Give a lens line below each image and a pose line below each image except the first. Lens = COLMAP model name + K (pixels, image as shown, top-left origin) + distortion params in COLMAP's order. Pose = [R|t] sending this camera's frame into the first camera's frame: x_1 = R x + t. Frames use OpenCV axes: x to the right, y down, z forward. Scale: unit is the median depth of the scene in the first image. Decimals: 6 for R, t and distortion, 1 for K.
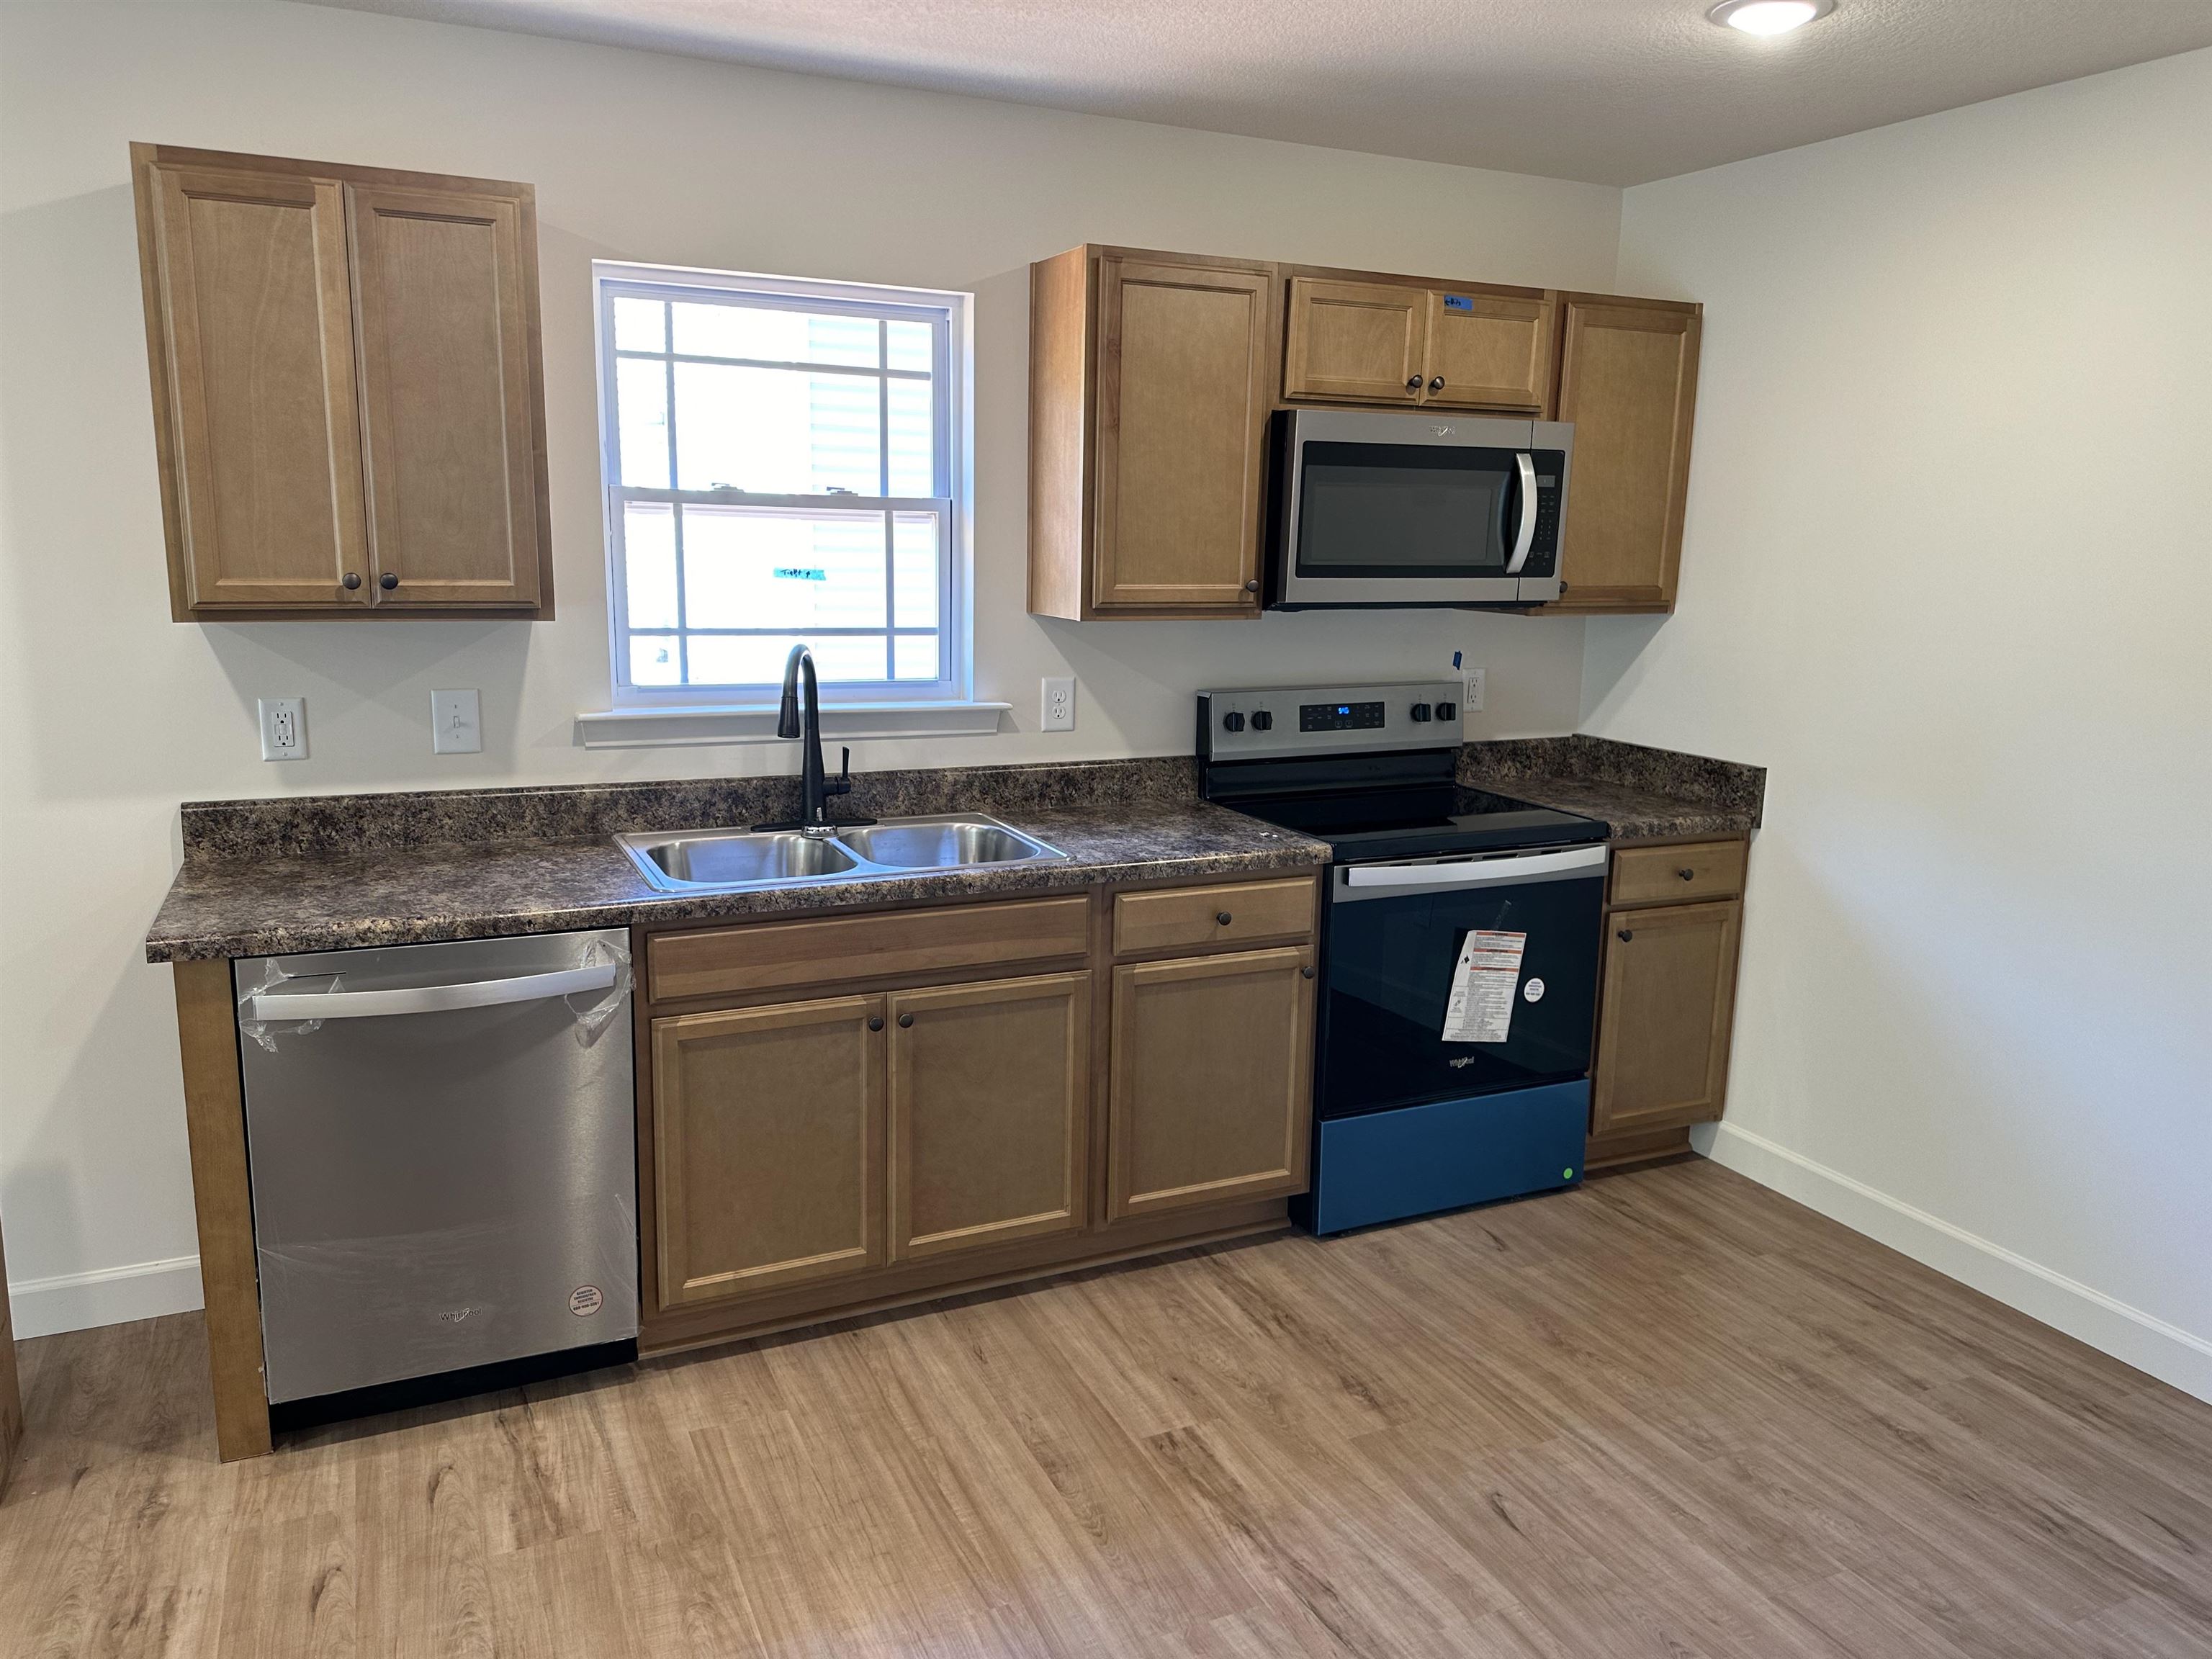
lens RADIAL K [[1548.2, 0, 1100.8], [0, 1548.2, 824.2], [0, 0, 1]] dist [-0.003078, -0.000102]
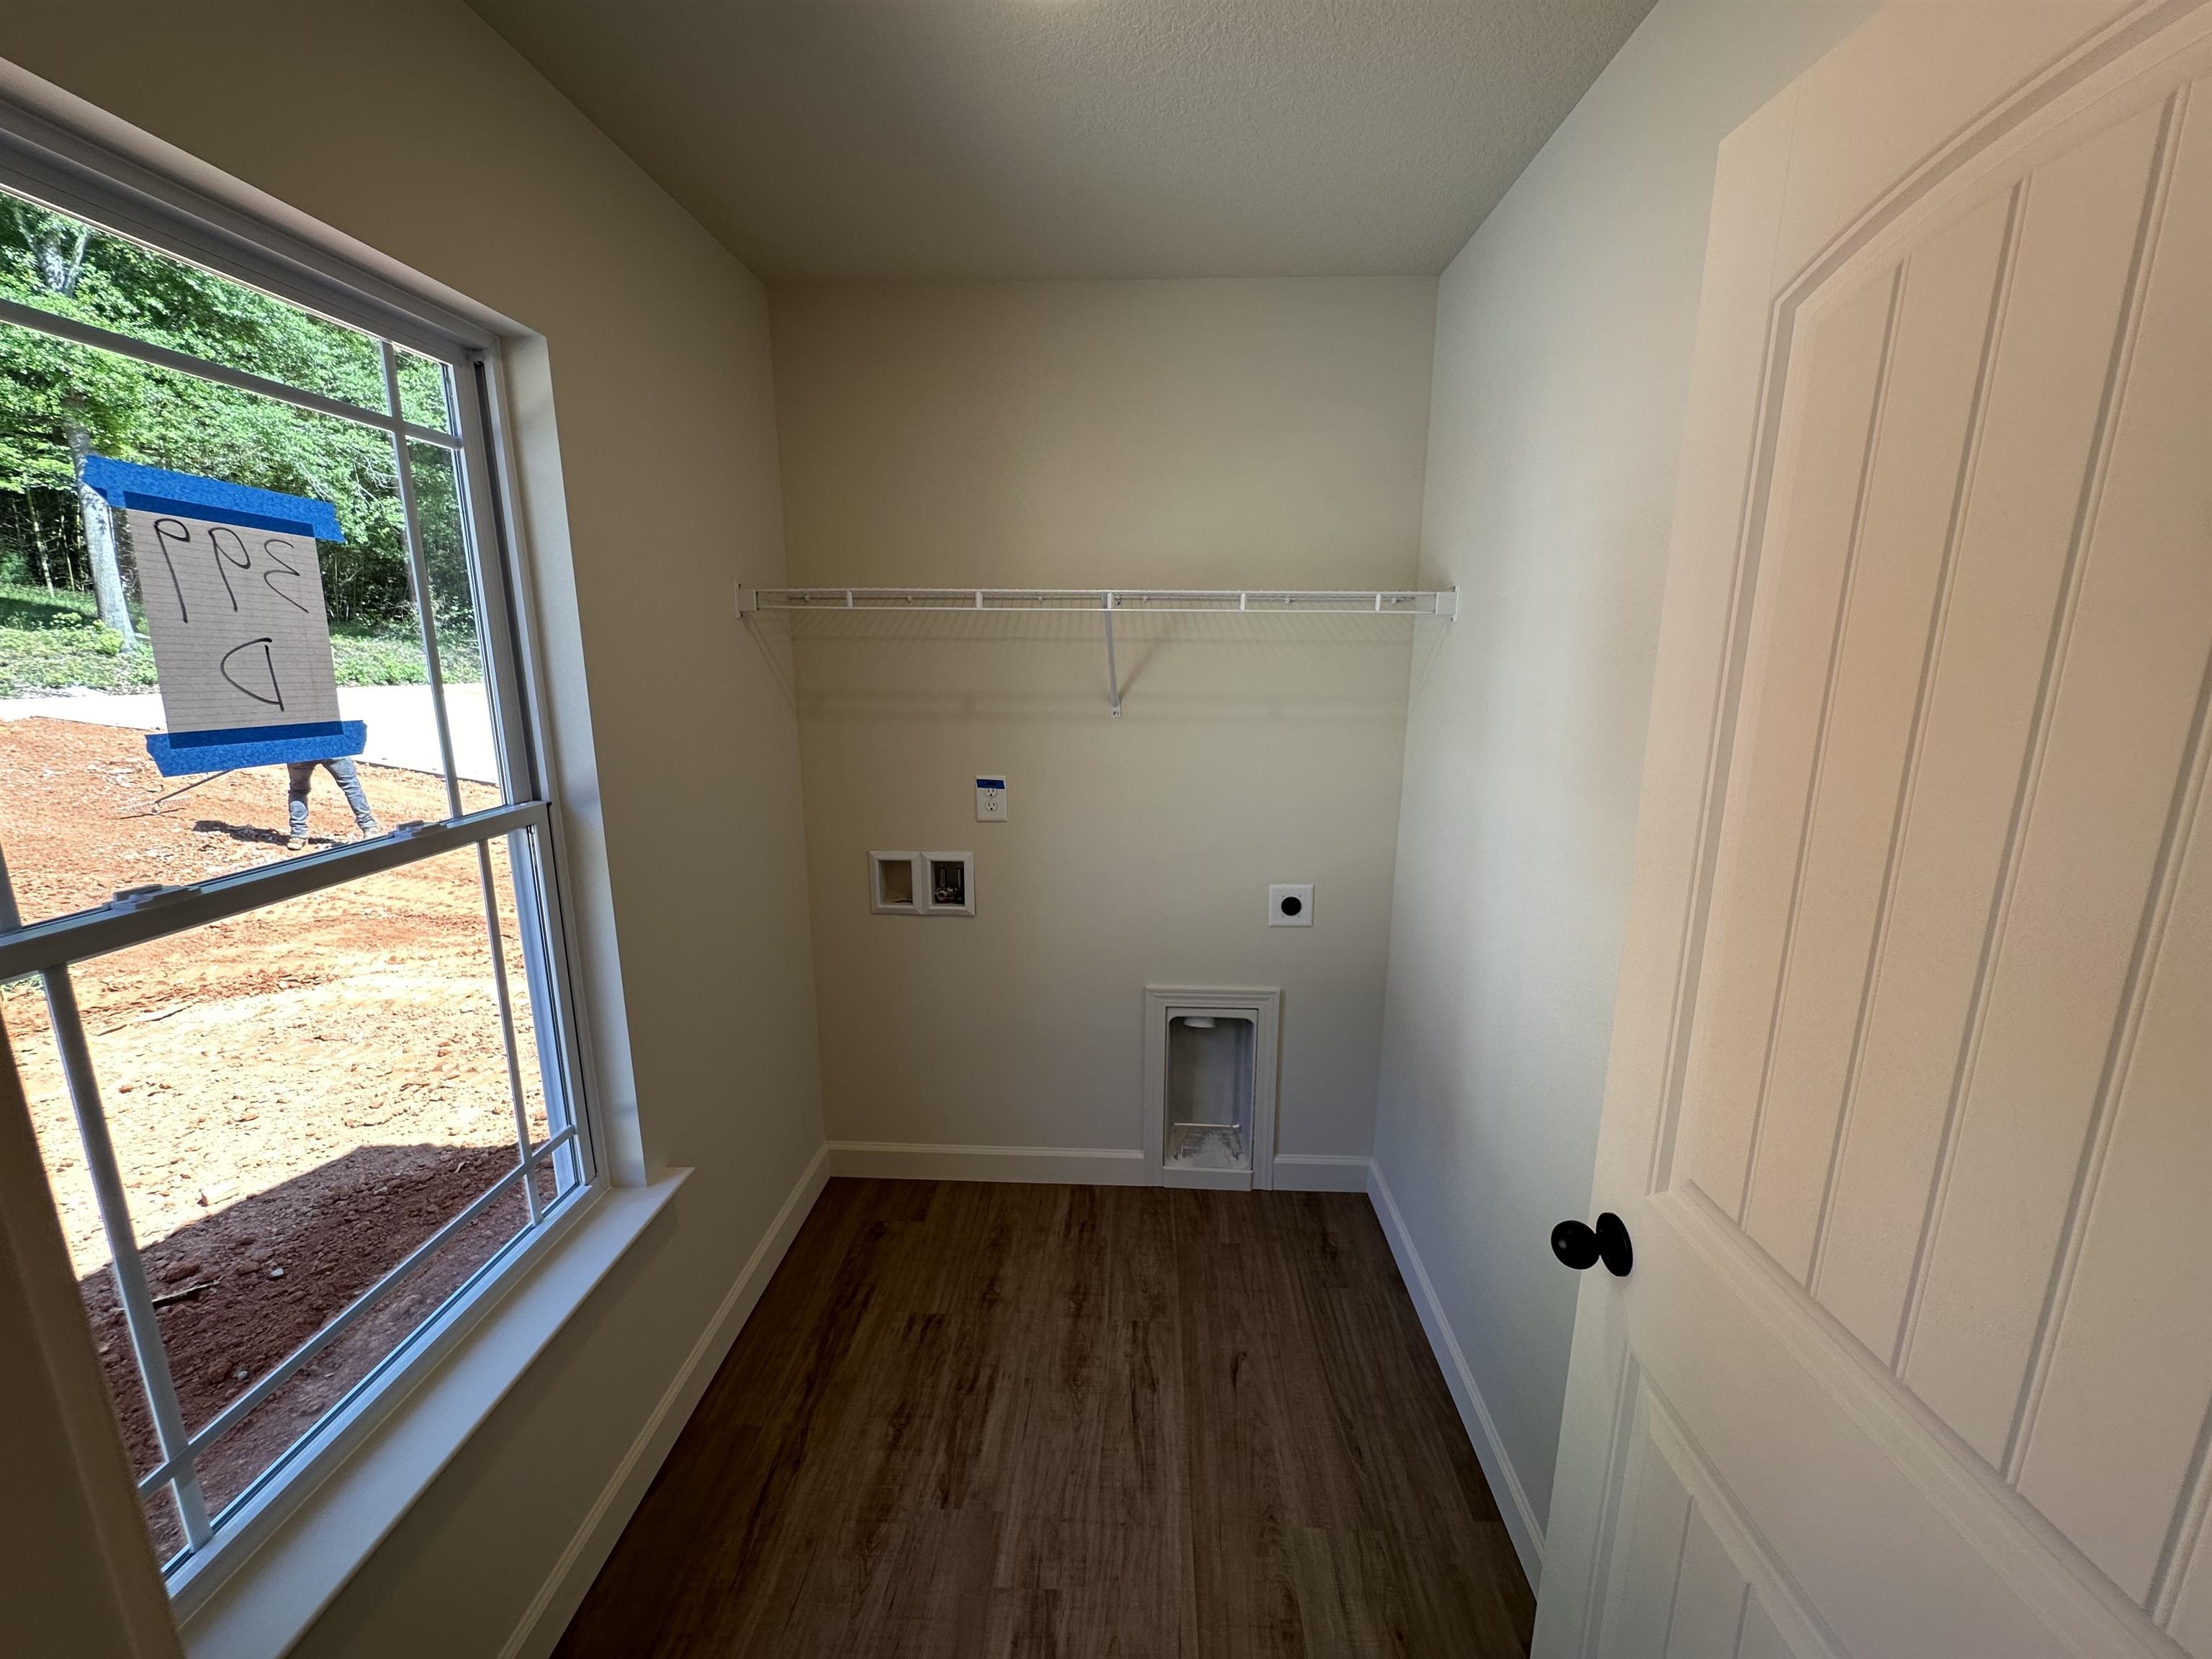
lens RADIAL K [[875.1, 0, 1106.5], [0, 875.1, 831.8], [0, 0, 1]] dist [0.002297, 0.000154]
pose [[0.885321, 0.076998, -0.458561, -0.145227], [-0.071497, 0.997008, 0.029375, -0.053618], [0.459451, 0.006780, 0.888177, 0.273129]]
